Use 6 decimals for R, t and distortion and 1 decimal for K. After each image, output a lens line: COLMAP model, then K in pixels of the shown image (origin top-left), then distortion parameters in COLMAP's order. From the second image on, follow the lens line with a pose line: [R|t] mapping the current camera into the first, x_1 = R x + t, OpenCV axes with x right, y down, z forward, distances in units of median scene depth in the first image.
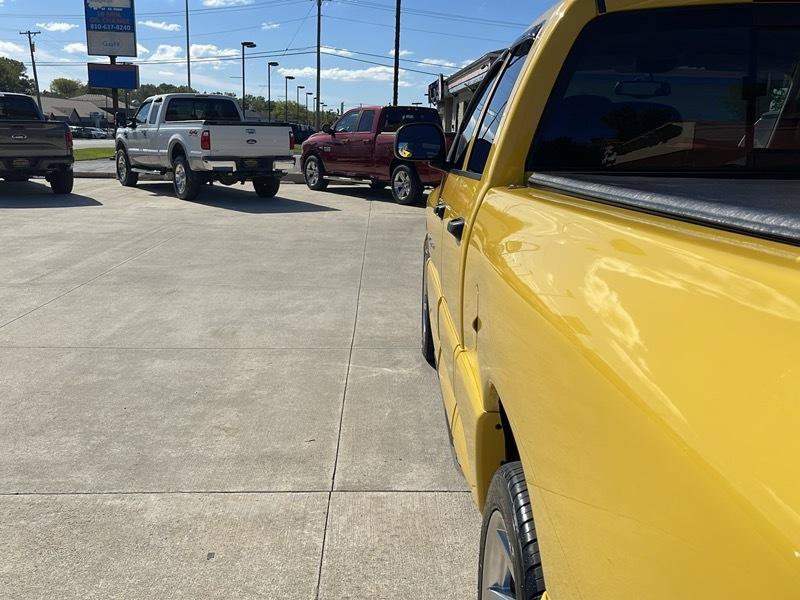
lens RADIAL K [[793.7, 0, 401.9], [0, 793.7, 300.0], [0, 0, 1]] dist [0.032758, 0.000000]
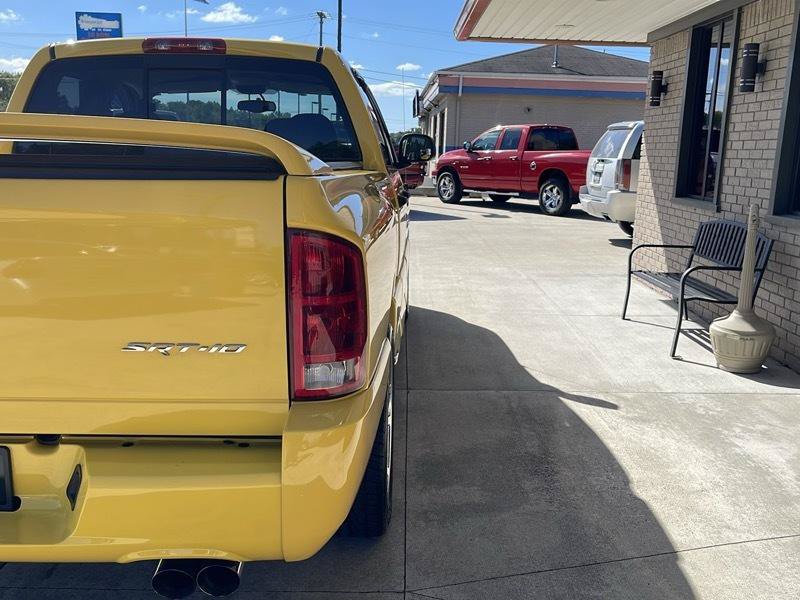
lens RADIAL K [[793.7, 0, 399.6], [0, 793.7, 304.1], [0, 0, 1]] dist [0.032758, 0.000000]
pose [[0.999341, 0.006988, -0.035632, 0.268501], [-0.007440, 0.999893, -0.012560, 0.039601], [0.035540, 0.012817, 0.999286, -0.154760]]
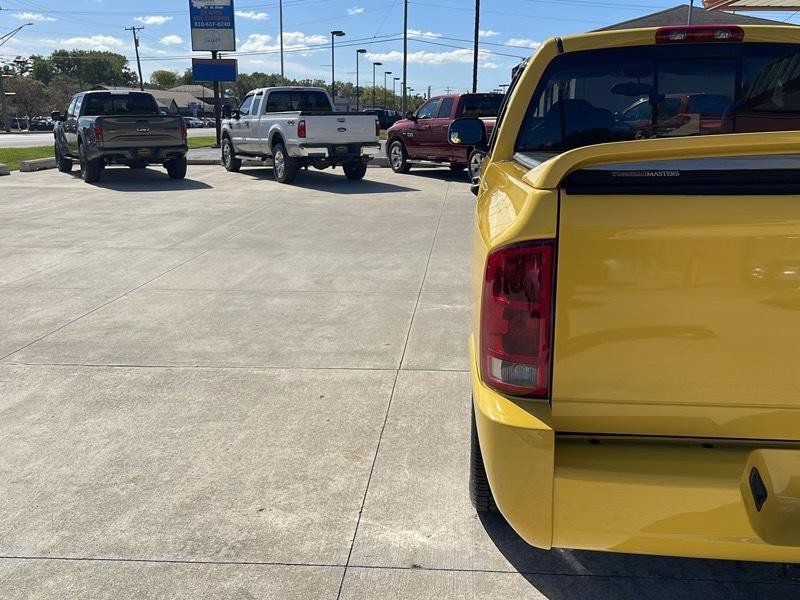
lens RADIAL K [[793.7, 0, 402.2], [0, 793.7, 302.0], [0, 0, 1]] dist [0.032758, 0.000000]
pose [[0.994154, 0.005070, -0.107852, 0.028415], [-0.002693, 0.999751, 0.022172, 0.029505], [0.107938, -0.021752, 0.993920, -0.175254]]
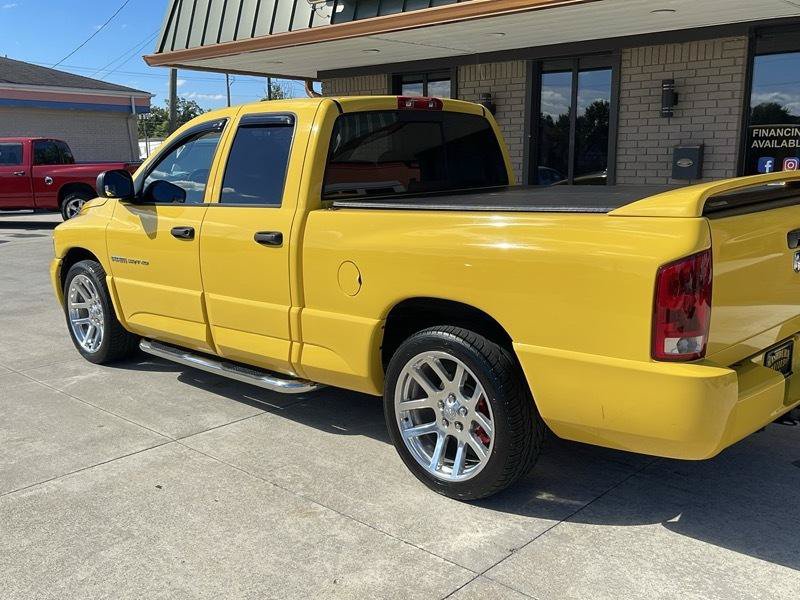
lens RADIAL K [[793.7, 0, 399.8], [0, 793.7, 302.6], [0, 0, 1]] dist [0.032758, 0.000000]
pose [[0.704427, -0.160288, 0.691441, -0.268254], [0.172863, 0.983578, 0.051900, 0.000262], [-0.688404, 0.082964, 0.720567, -0.104694]]
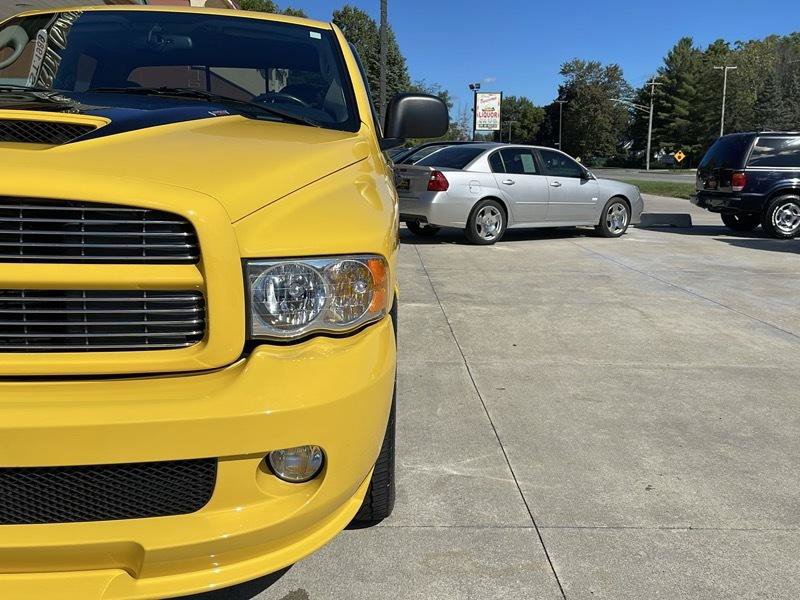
lens RADIAL K [[793.7, 0, 399.2], [0, 793.7, 302.3], [0, 0, 1]] dist [0.032758, 0.000000]
pose [[-0.999216, -0.039033, -0.006580, 0.018776], [-0.038634, 0.925479, 0.376824, -0.155396], [-0.008619, 0.376783, -0.926261, 0.860328]]
